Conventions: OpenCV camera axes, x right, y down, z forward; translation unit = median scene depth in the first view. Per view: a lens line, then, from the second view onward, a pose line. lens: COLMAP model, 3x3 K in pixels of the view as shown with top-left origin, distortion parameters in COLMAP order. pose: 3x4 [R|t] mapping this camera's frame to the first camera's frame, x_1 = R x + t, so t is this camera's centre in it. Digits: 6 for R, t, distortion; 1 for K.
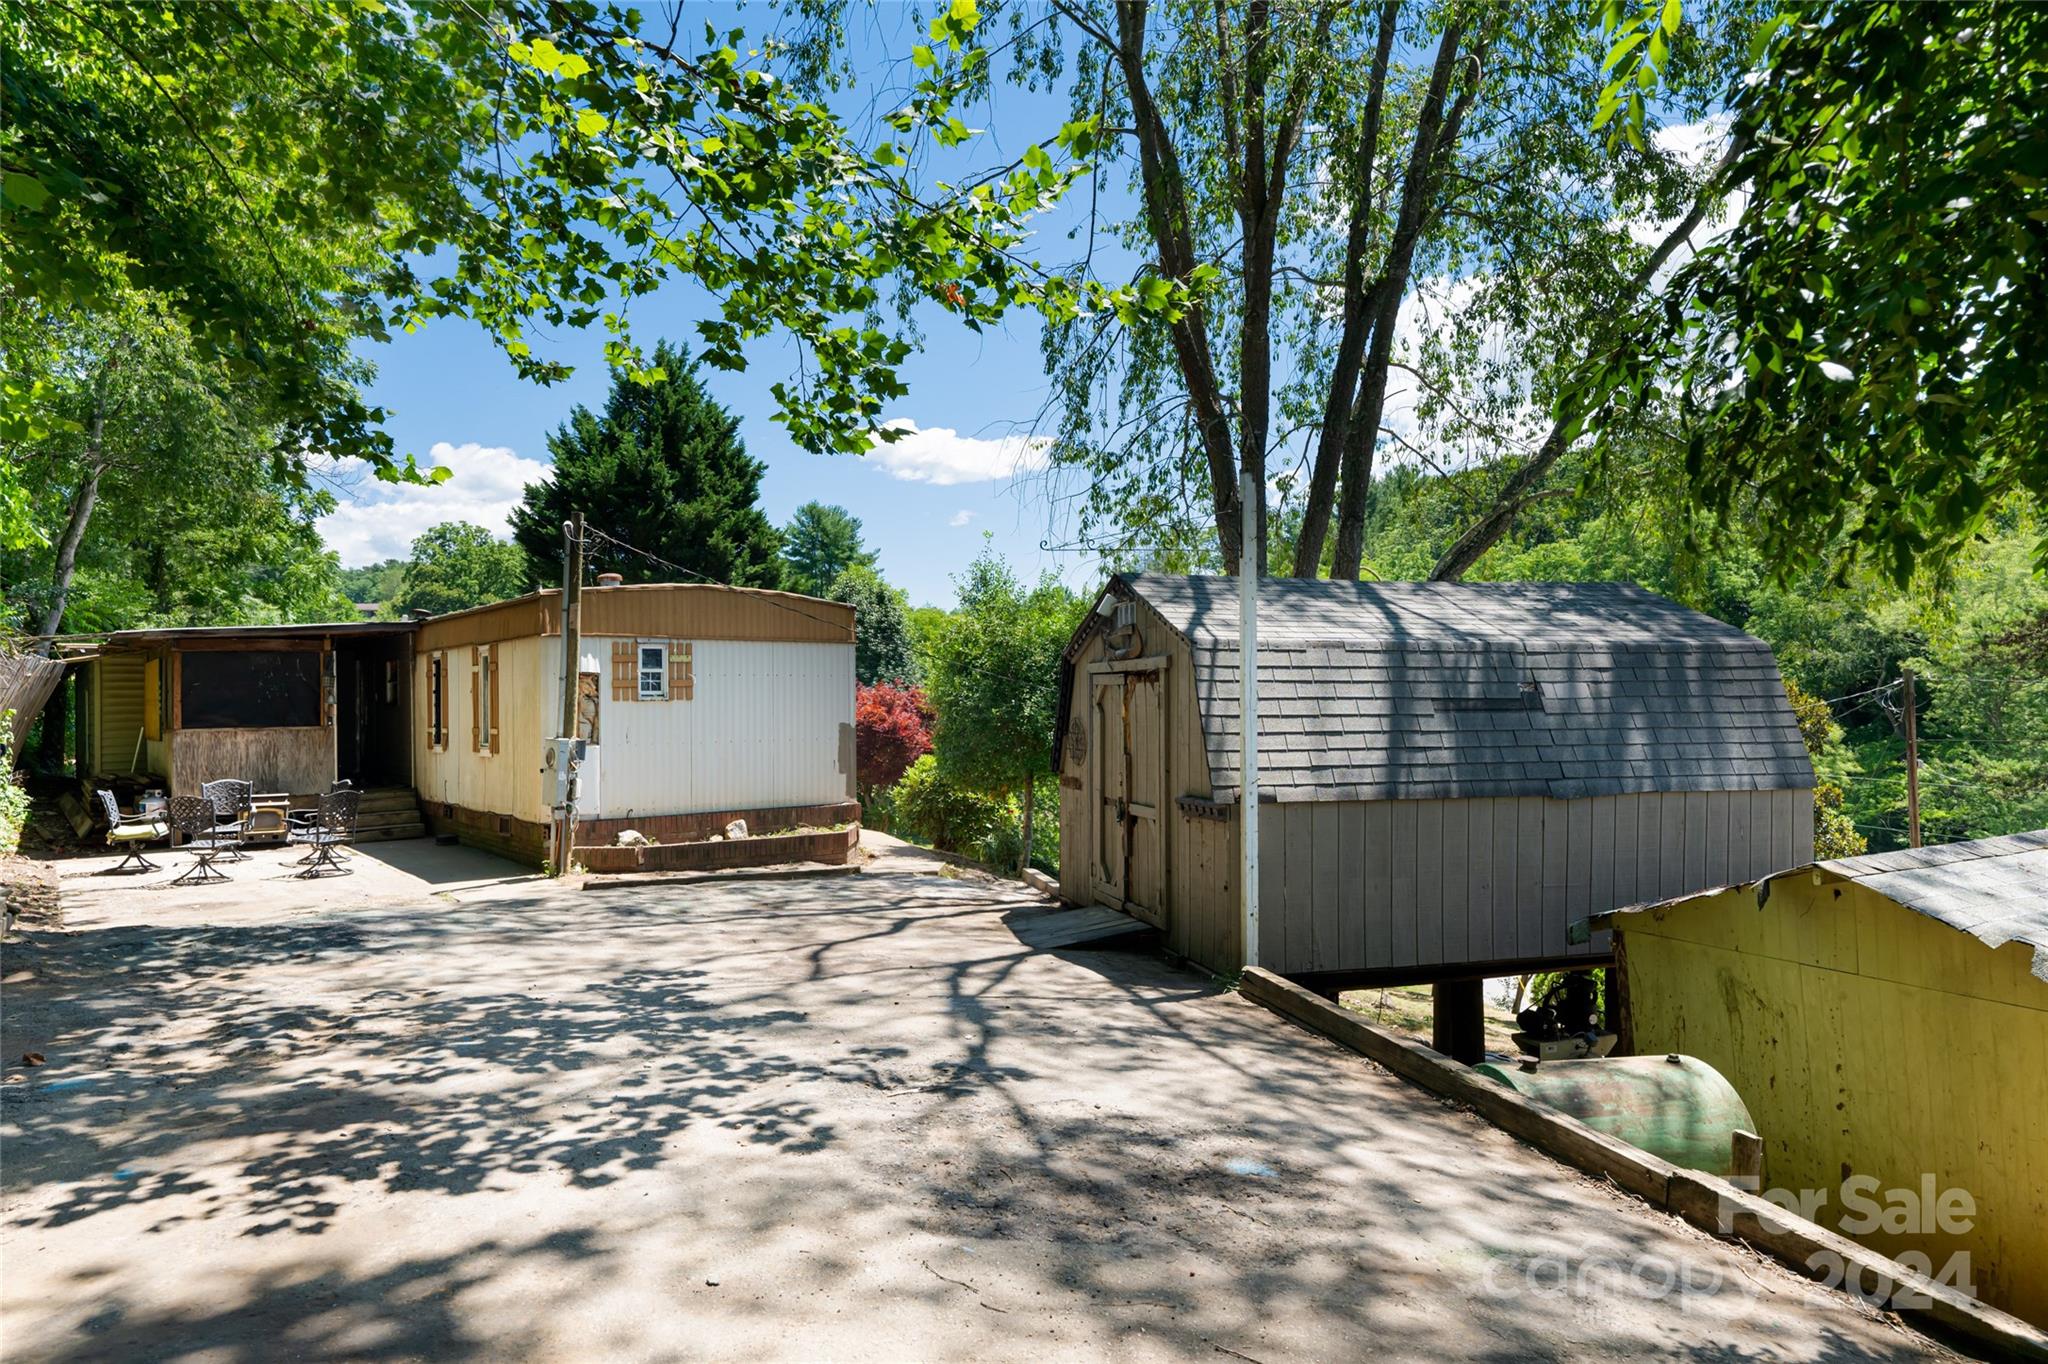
lens RADIAL K [[1267.1, 0, 1014.0], [0, 1267.1, 675.3], [0, 0, 1]] dist [-0.002226, -0.000482]
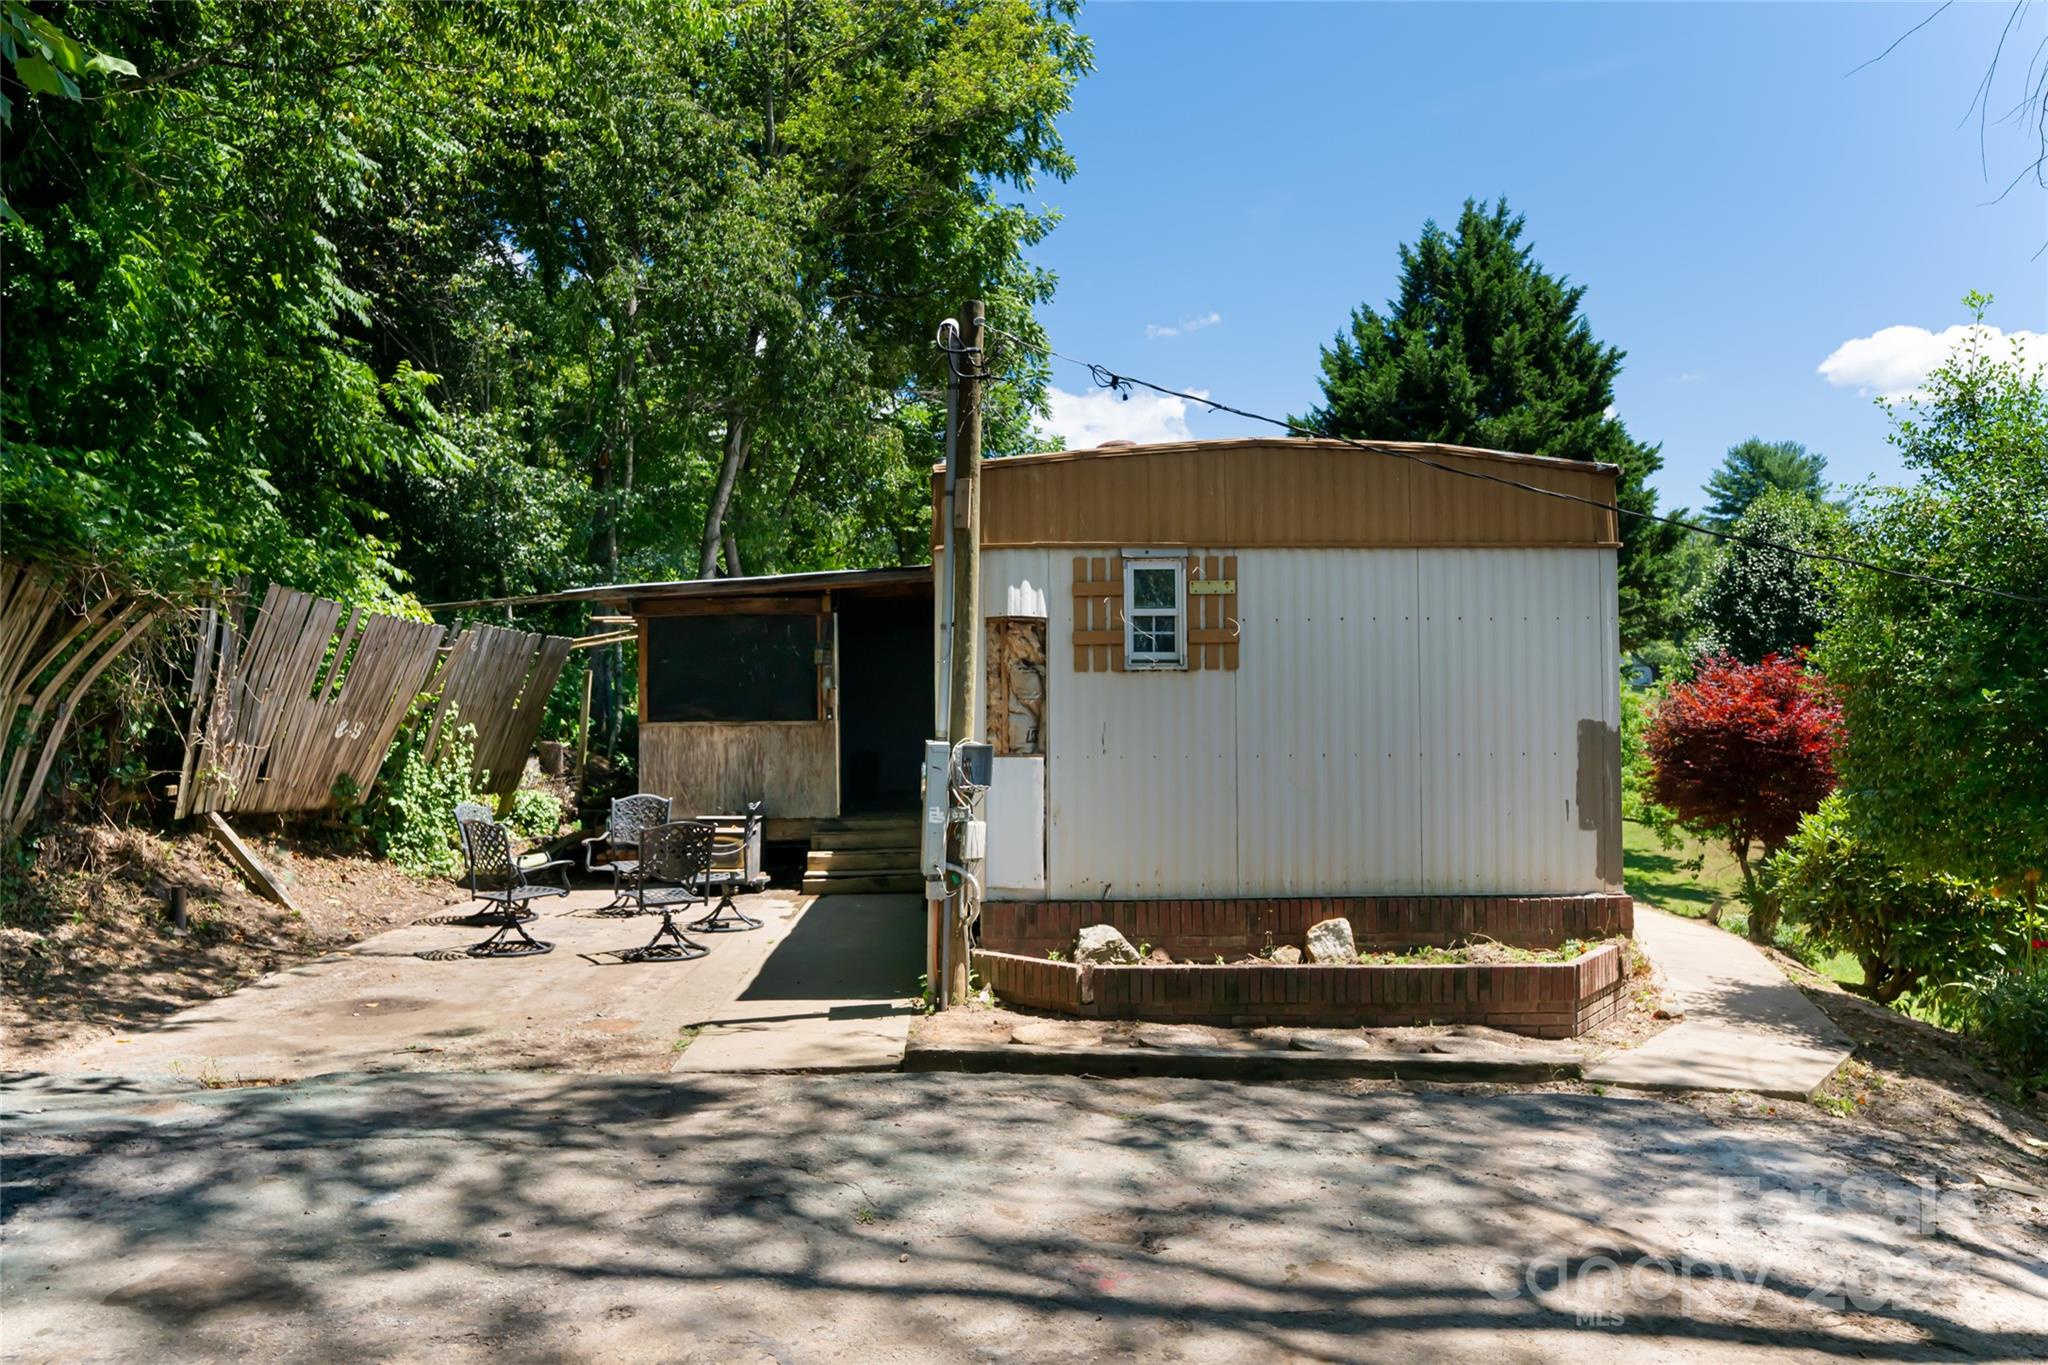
lens RADIAL K [[1463.3, 0, 964.0], [0, 1463.3, 683.2], [0, 0, 1]] dist [-0.010687, 0.002869]
pose [[0.789890, -0.007805, -0.613199, 0.010744], [0.010540, 0.999944, 0.000849, 0.019374], [0.613158, -0.007134, 0.789928, 0.406842]]
